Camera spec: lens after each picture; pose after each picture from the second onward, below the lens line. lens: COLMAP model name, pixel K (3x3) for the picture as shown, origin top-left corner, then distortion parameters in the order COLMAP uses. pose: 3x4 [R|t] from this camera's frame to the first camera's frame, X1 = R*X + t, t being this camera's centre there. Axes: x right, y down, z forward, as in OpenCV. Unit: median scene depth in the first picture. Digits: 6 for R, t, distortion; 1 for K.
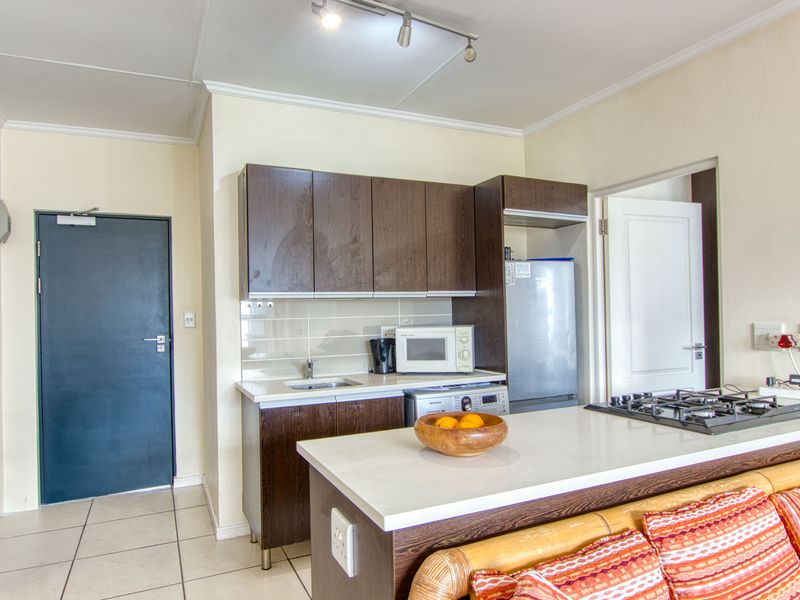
lens RADIAL K [[513.0, 0, 381.5], [0, 513.0, 304.4], [0, 0, 1]] dist [-0.011018, 0.000535]
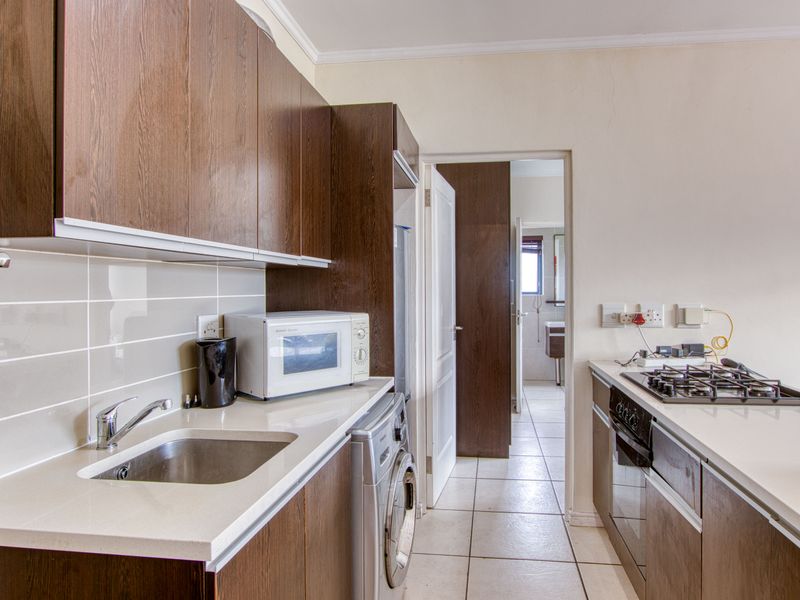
lens RADIAL K [[522.8, 0, 427.7], [0, 522.8, 285.7], [0, 0, 1]] dist [-0.006331, -0.001698]
pose [[0.517974, 0.023247, 0.855081, -0.363751], [-0.019873, 0.999688, -0.015140, 0.016364], [-0.855166, -0.009151, 0.518274, 0.566404]]
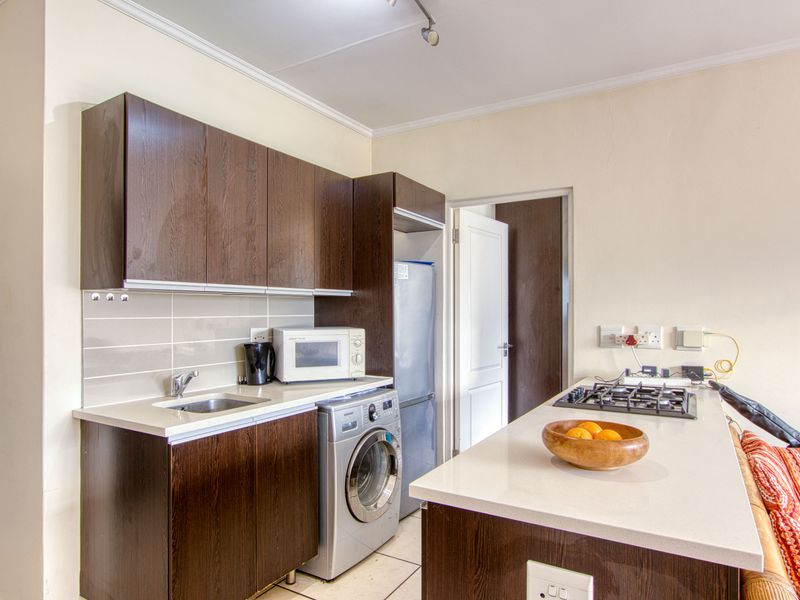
lens RADIAL K [[513.0, 0, 381.5], [0, 513.0, 304.4], [0, 0, 1]] dist [-0.011018, 0.000535]
pose [[0.831719, 0.026094, 0.554583, -0.311250], [-0.024015, 0.999651, -0.011020, 0.008764], [-0.554677, -0.004152, 0.832055, 0.203071]]
